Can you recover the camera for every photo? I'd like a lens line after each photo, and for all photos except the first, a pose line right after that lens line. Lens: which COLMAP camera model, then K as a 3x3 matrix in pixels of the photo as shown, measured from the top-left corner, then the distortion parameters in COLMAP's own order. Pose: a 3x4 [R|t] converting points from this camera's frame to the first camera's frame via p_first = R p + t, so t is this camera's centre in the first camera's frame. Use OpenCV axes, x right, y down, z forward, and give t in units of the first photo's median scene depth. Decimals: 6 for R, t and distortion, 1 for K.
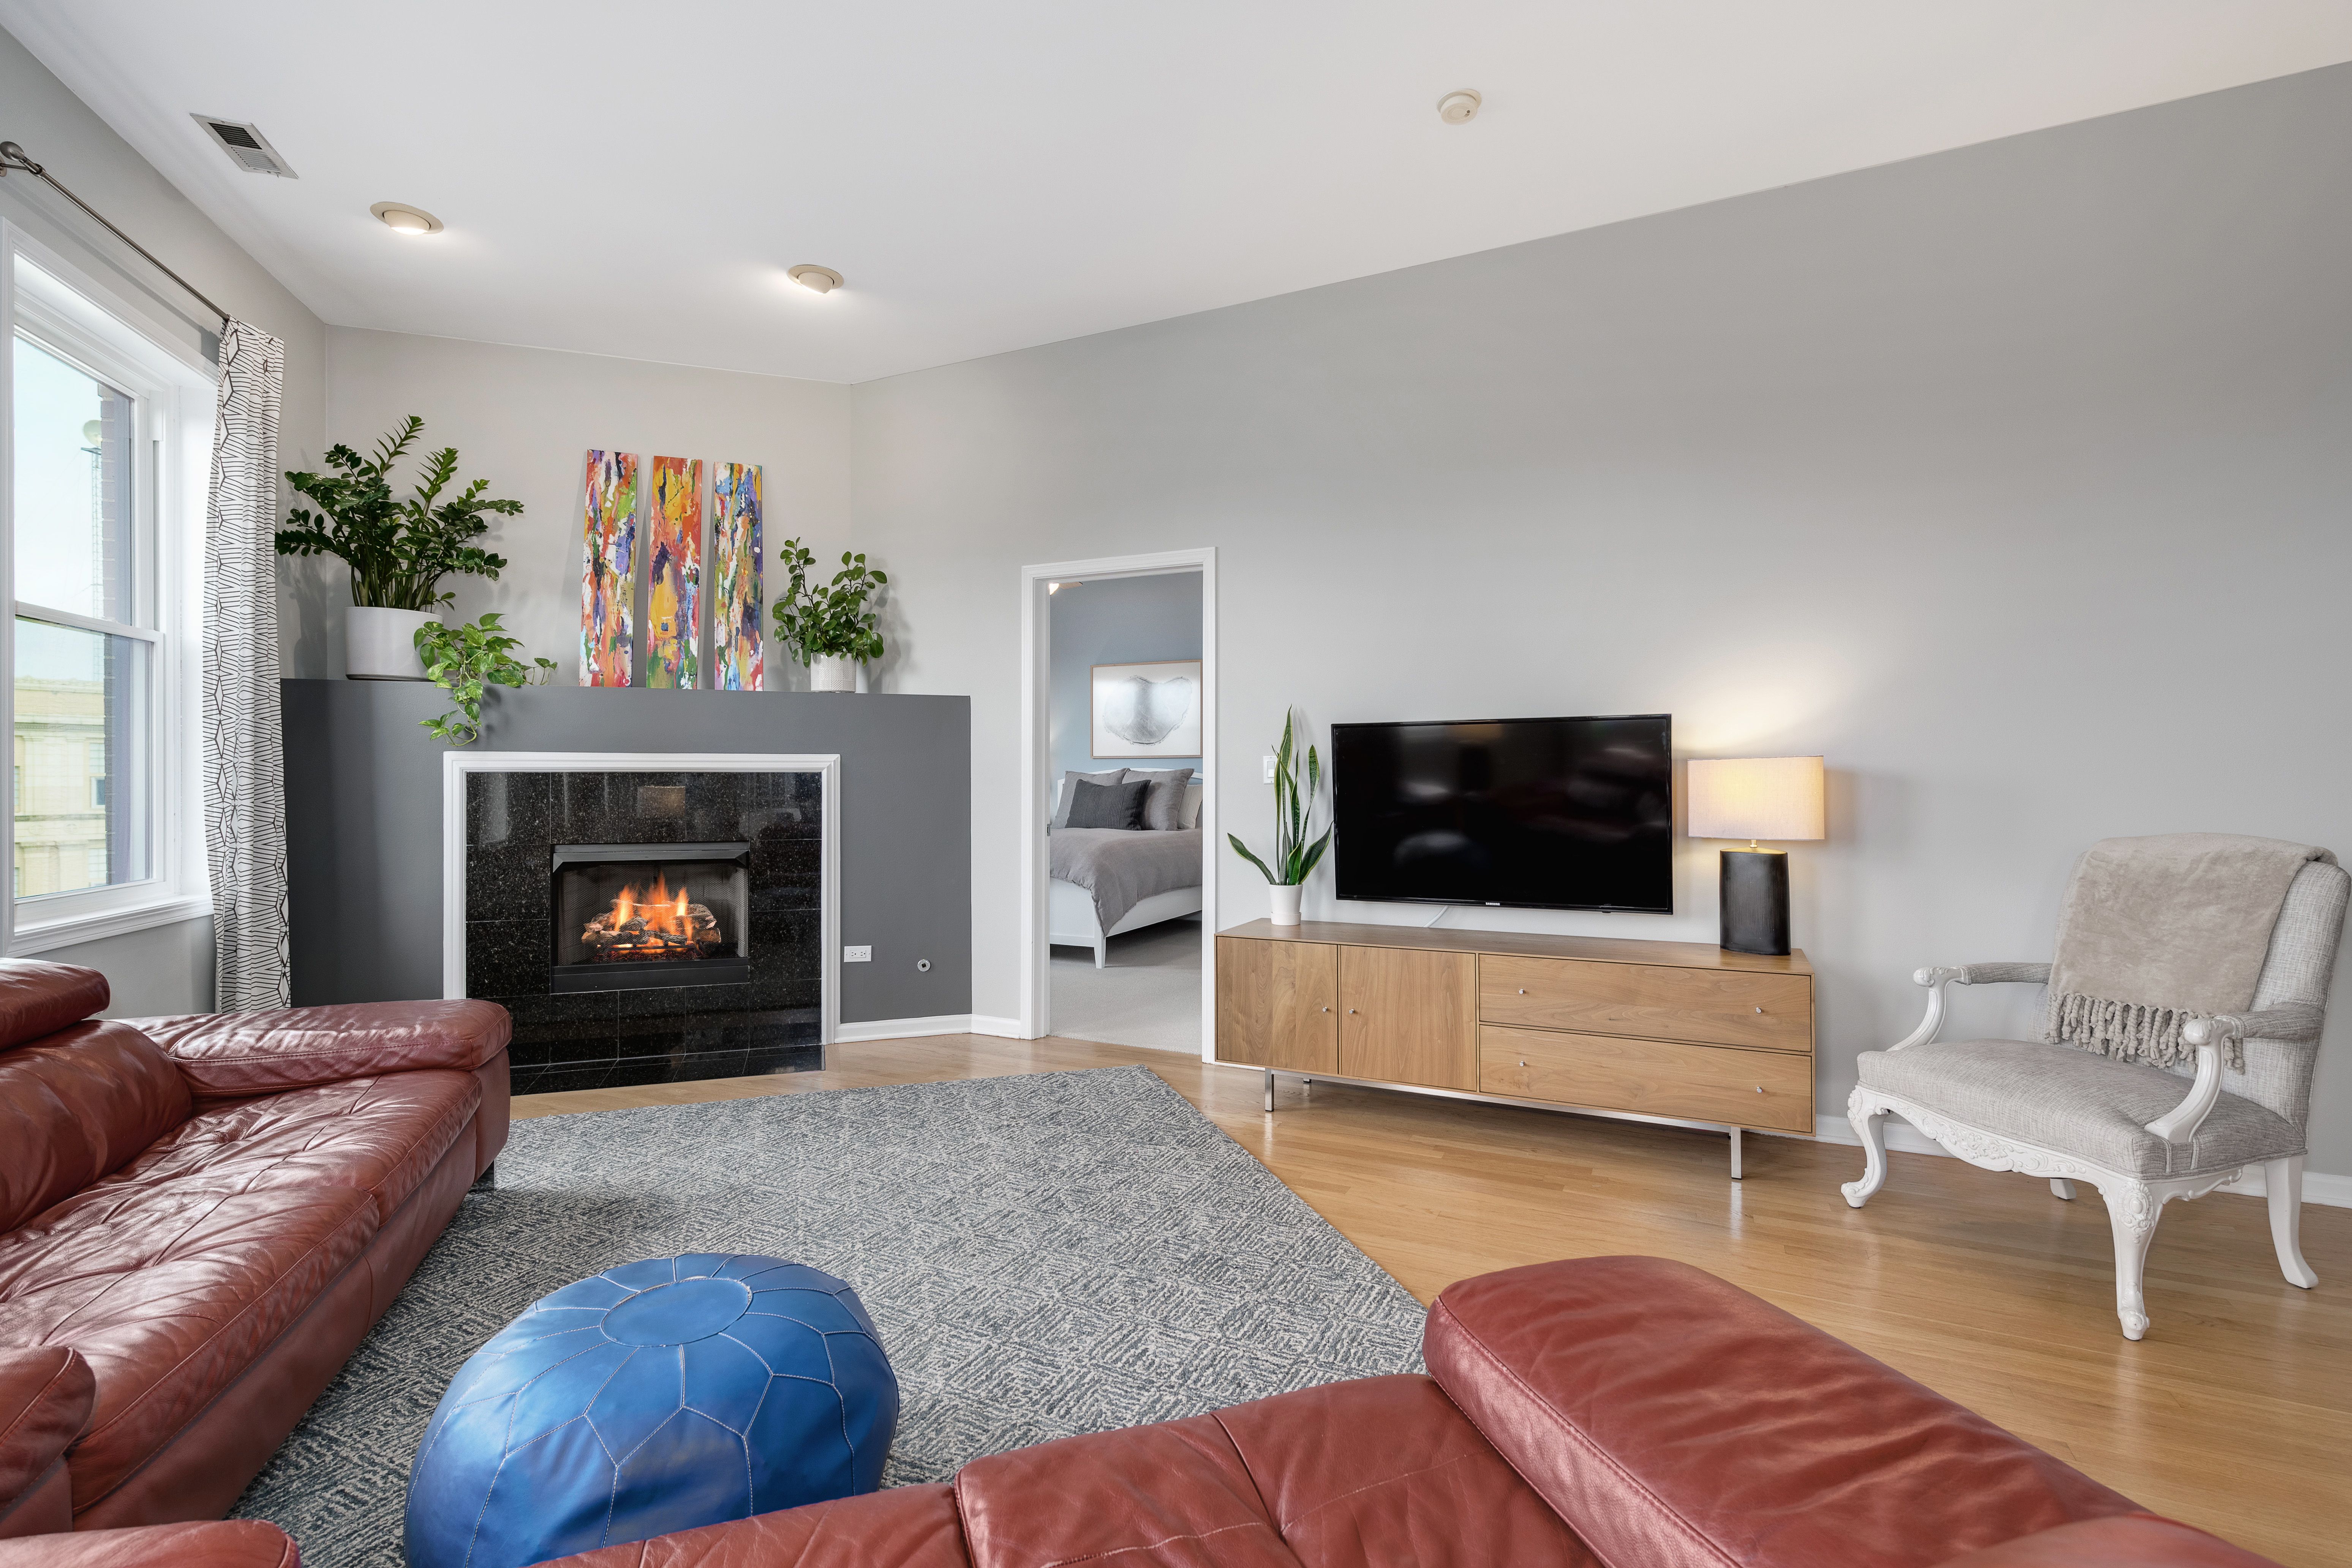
lens RADIAL K [[1067.1, 0, 1172.7], [0, 1067.1, 783.2], [0, 0, 1]] dist [0.007395, -0.002169]
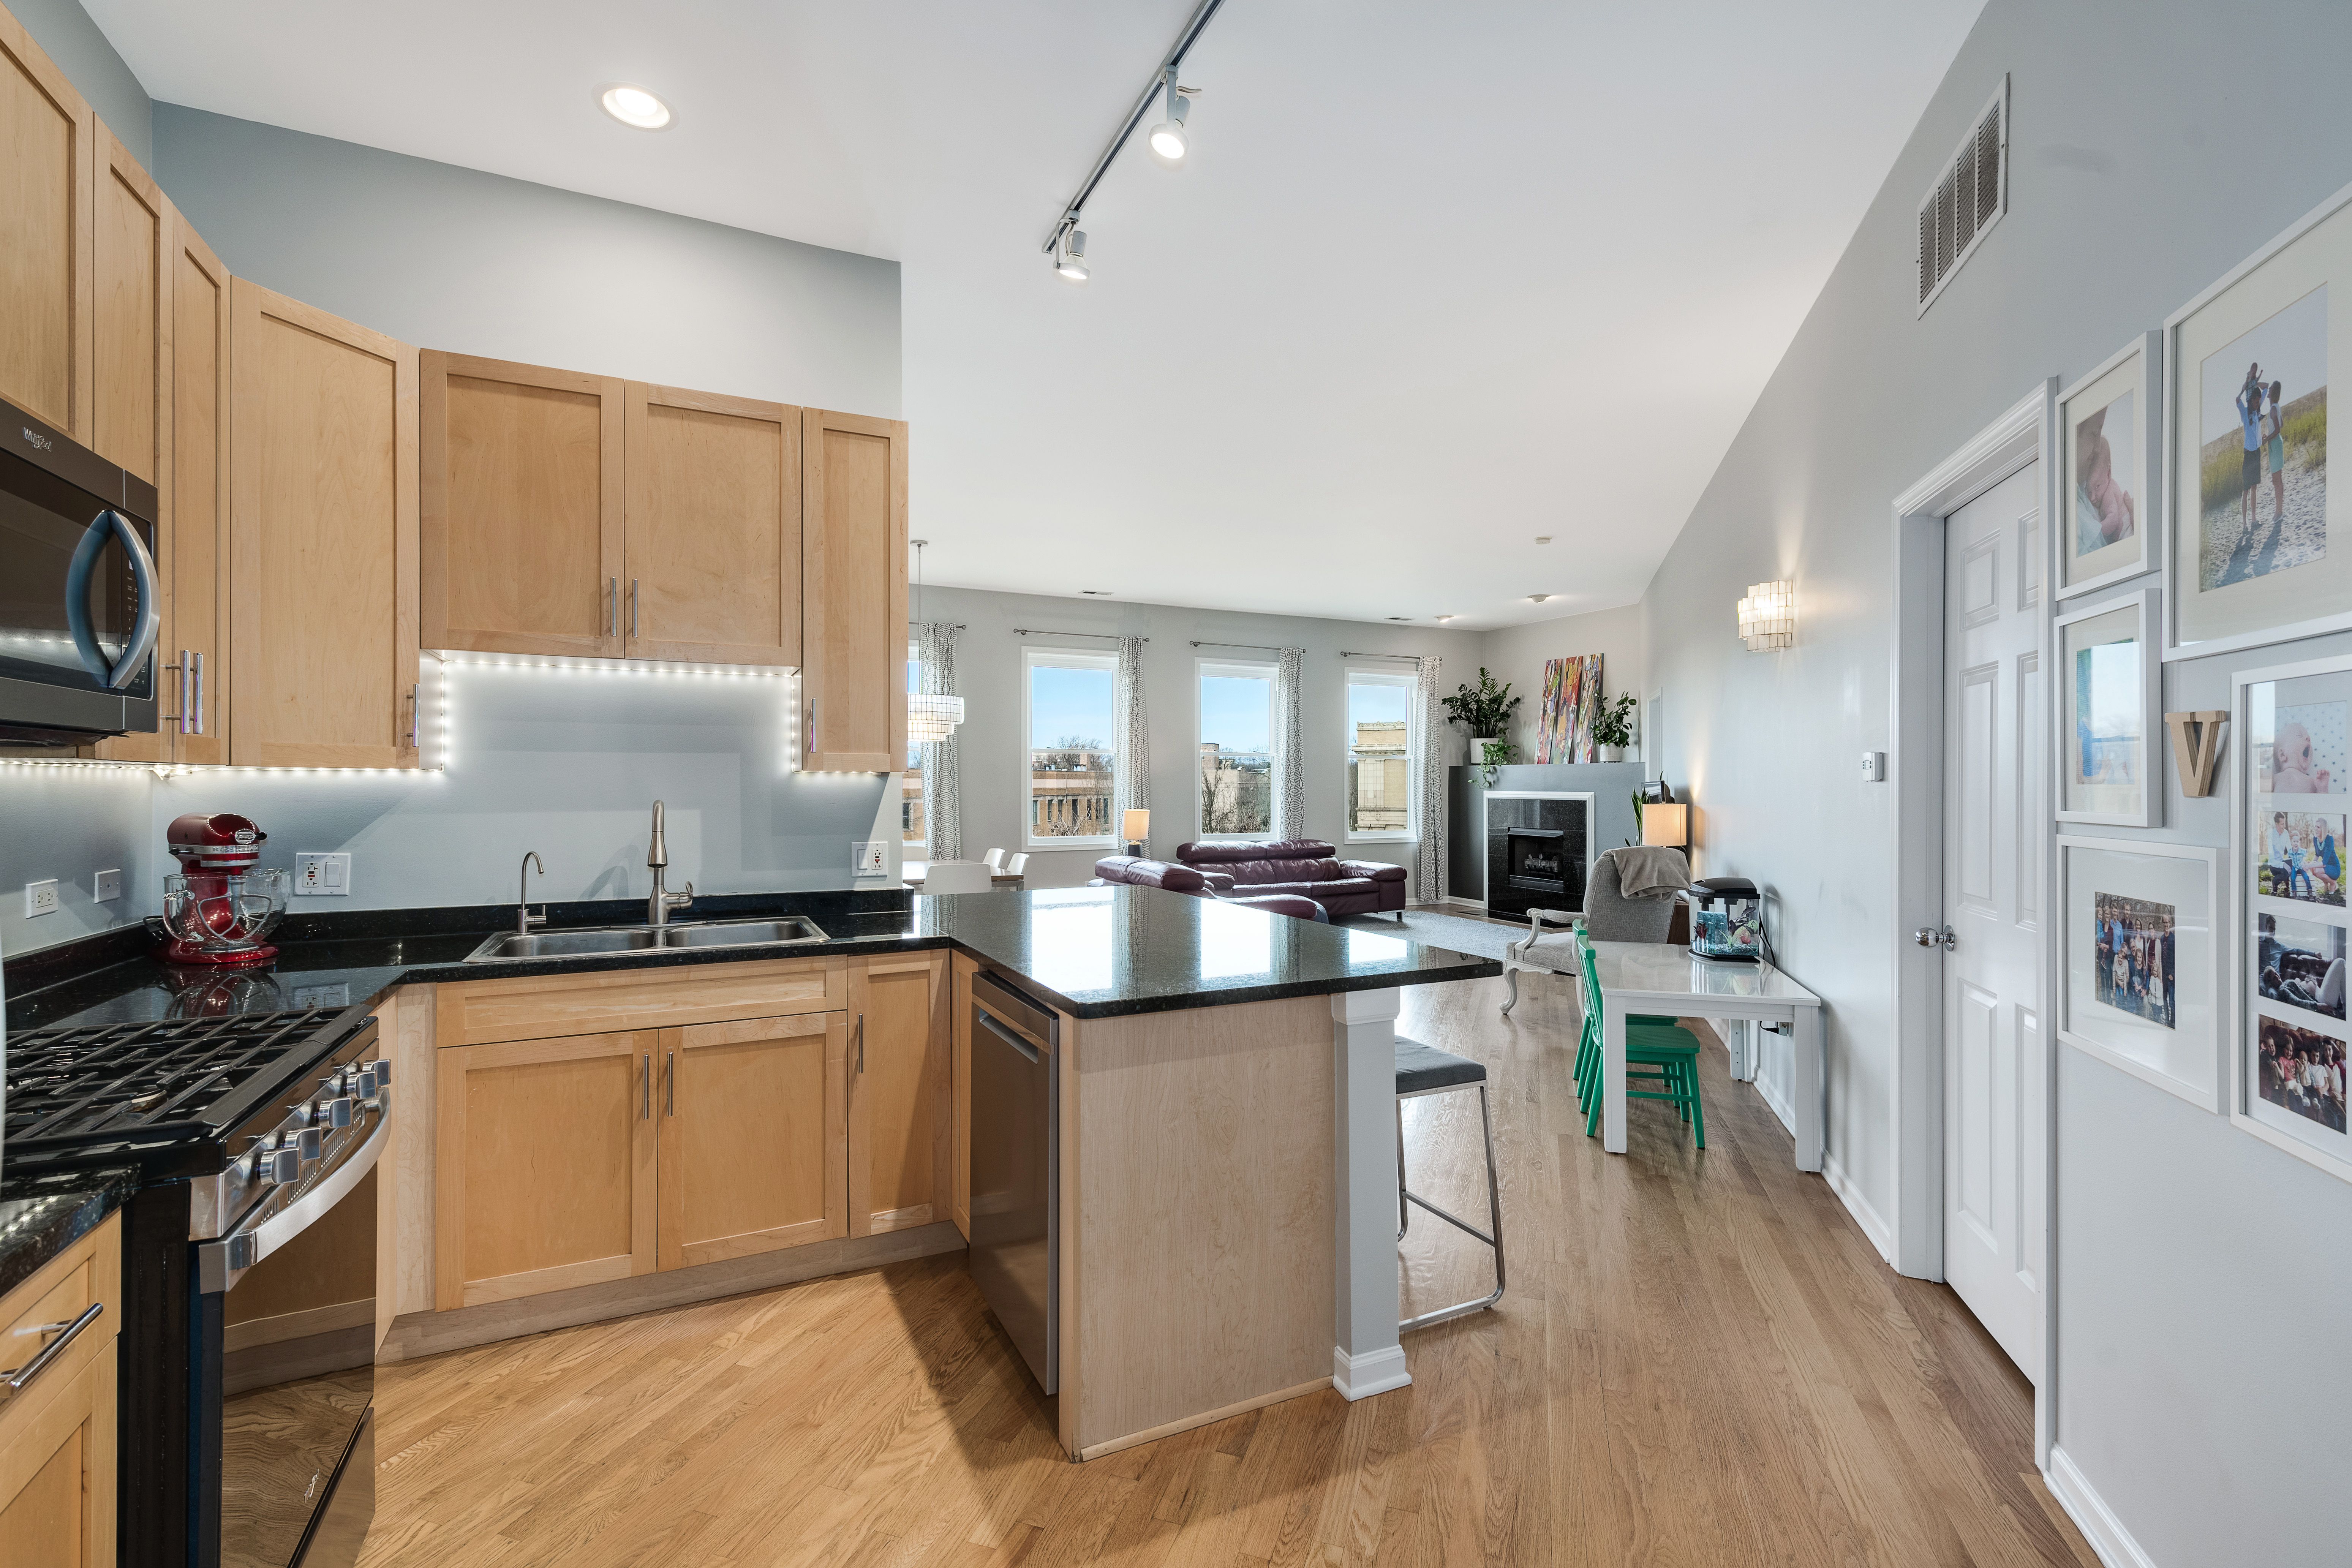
lens RADIAL K [[1054.0, 0, 1188.9], [0, 1054.0, 776.6], [0, 0, 1]] dist [0.014749, -0.001057]
pose [[0.137419, -0.004999, -0.990500, 1.687942], [-0.004186, 0.999975, -0.005628, -0.042409], [0.990504, 0.004920, 0.137395, -0.100277]]
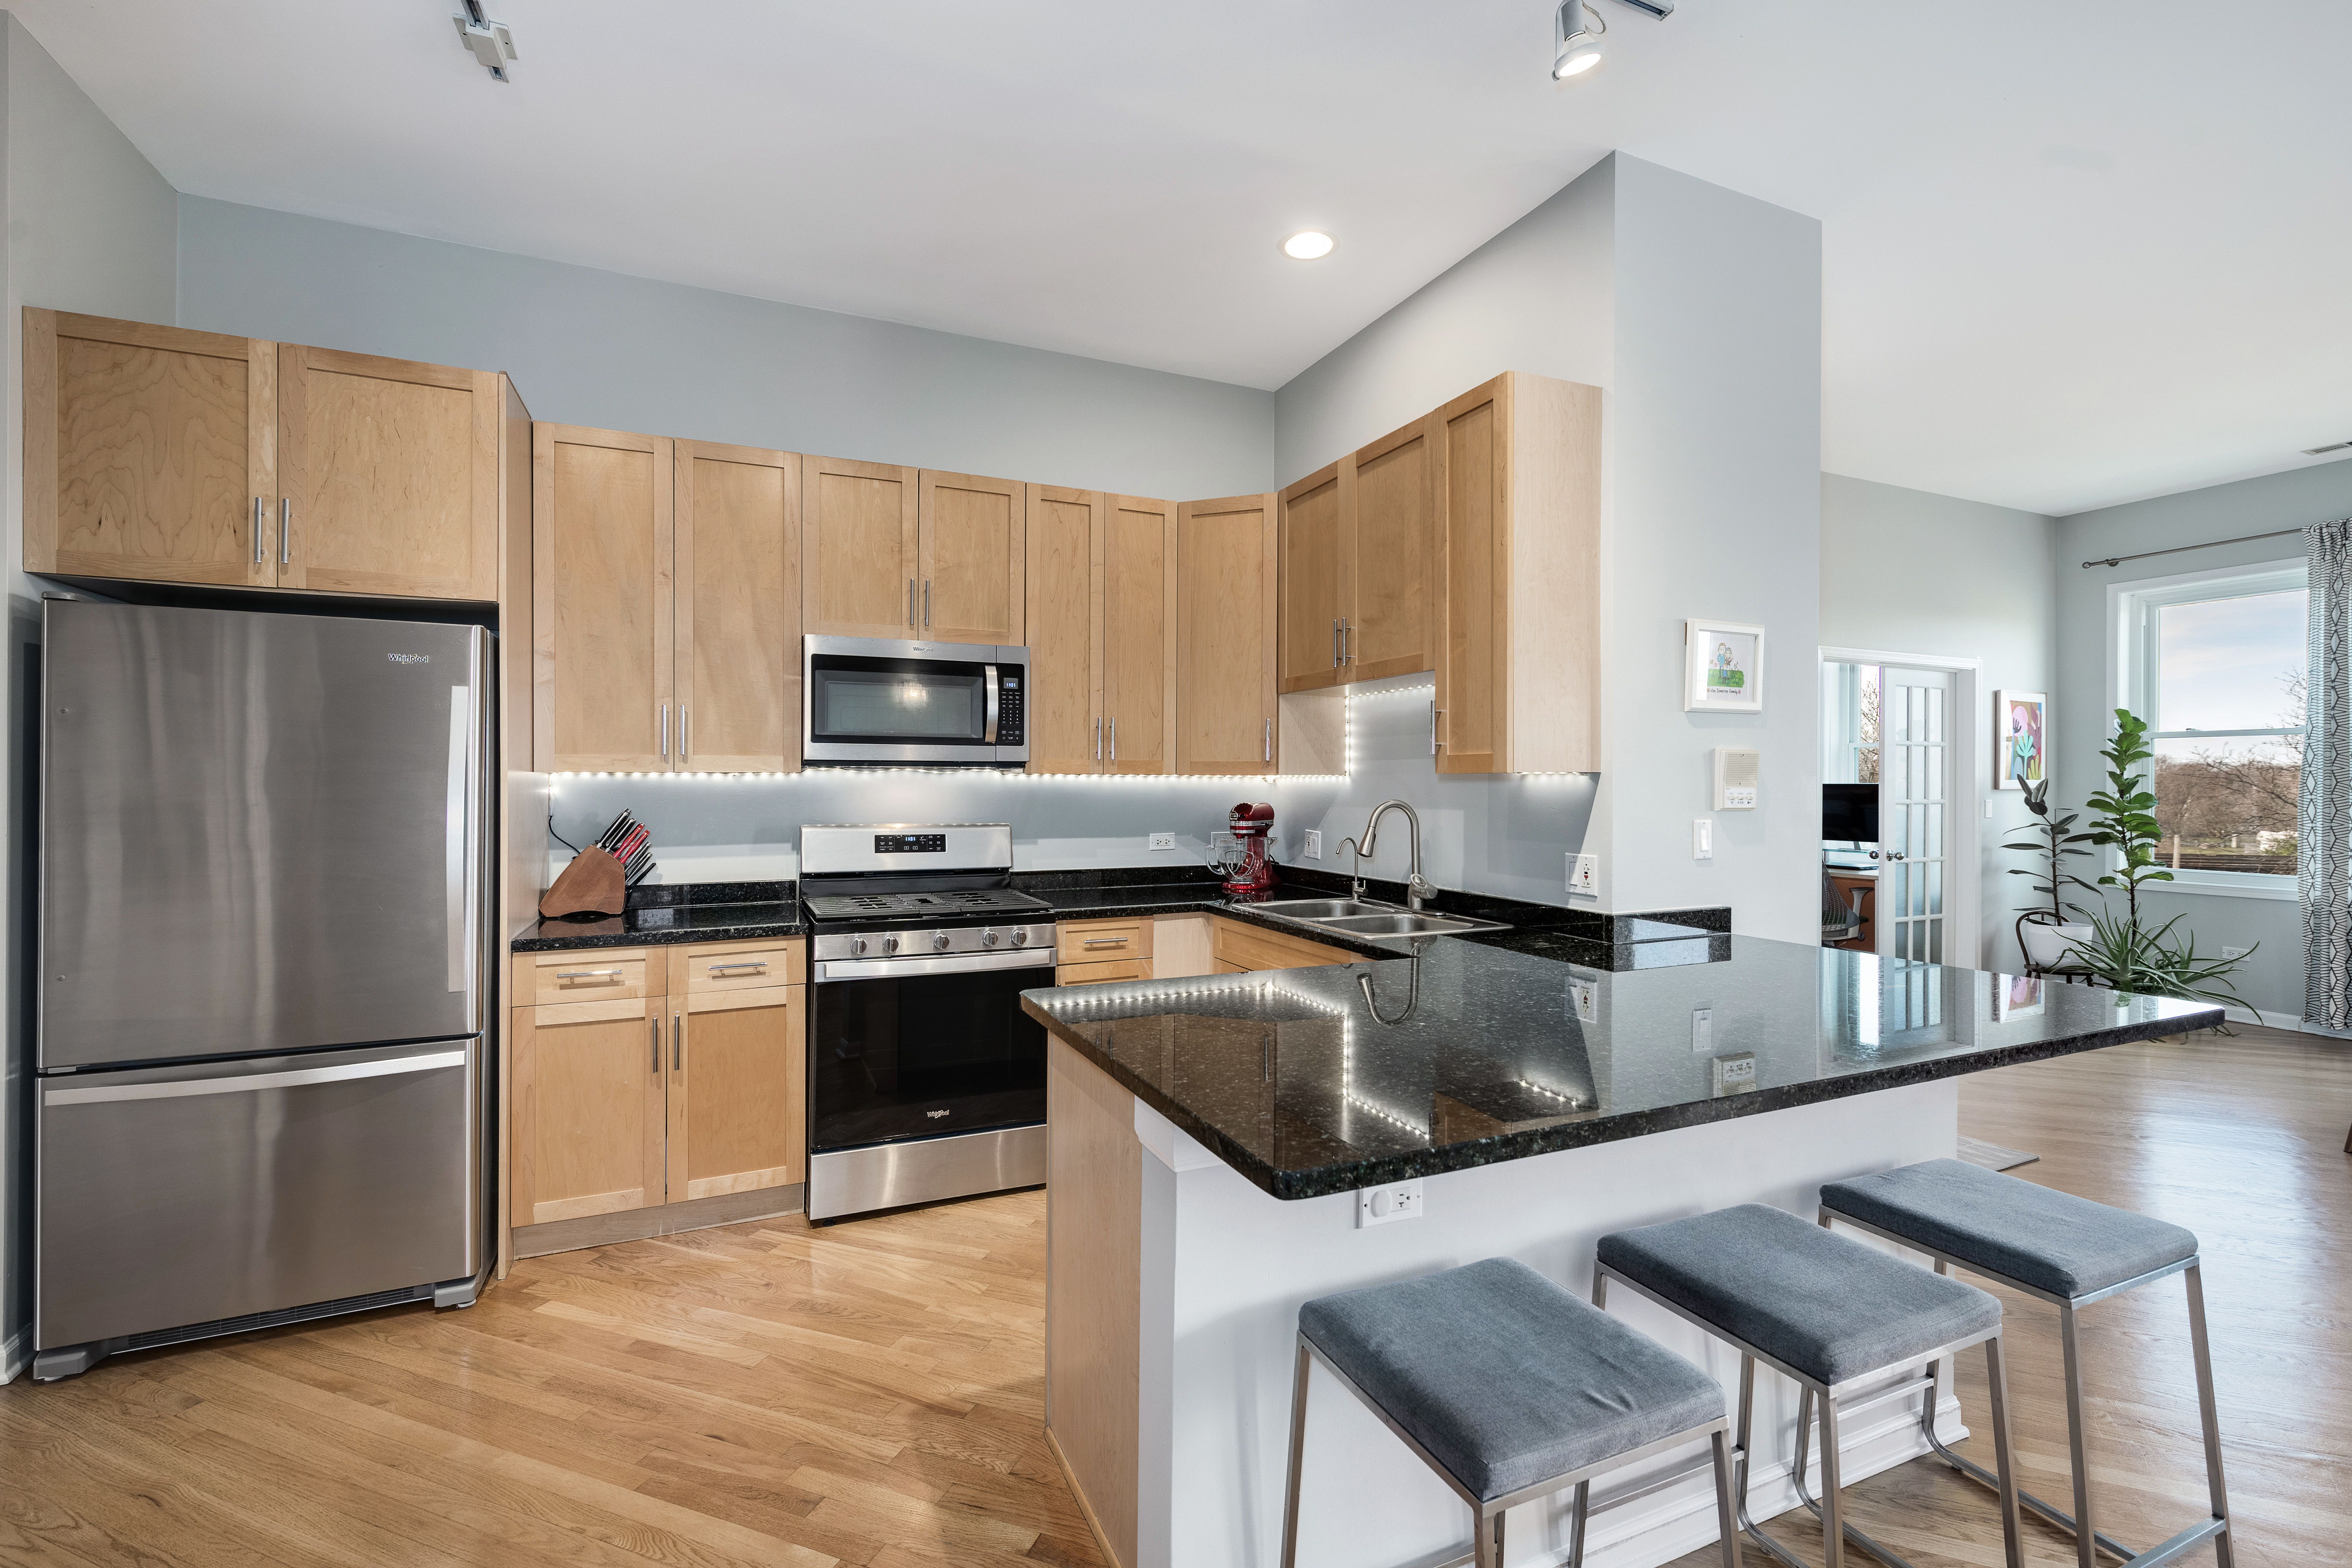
lens RADIAL K [[1017.5, 0, 1191.2], [0, 1017.5, 784.6], [0, 0, 1]] dist [0.000515, 0.000552]
pose [[-0.994175, -0.002466, -0.107745, 1.235230], [-0.003193, 0.999973, 0.006572, -0.045119], [0.107726, 0.006878, -0.994157, 0.354499]]
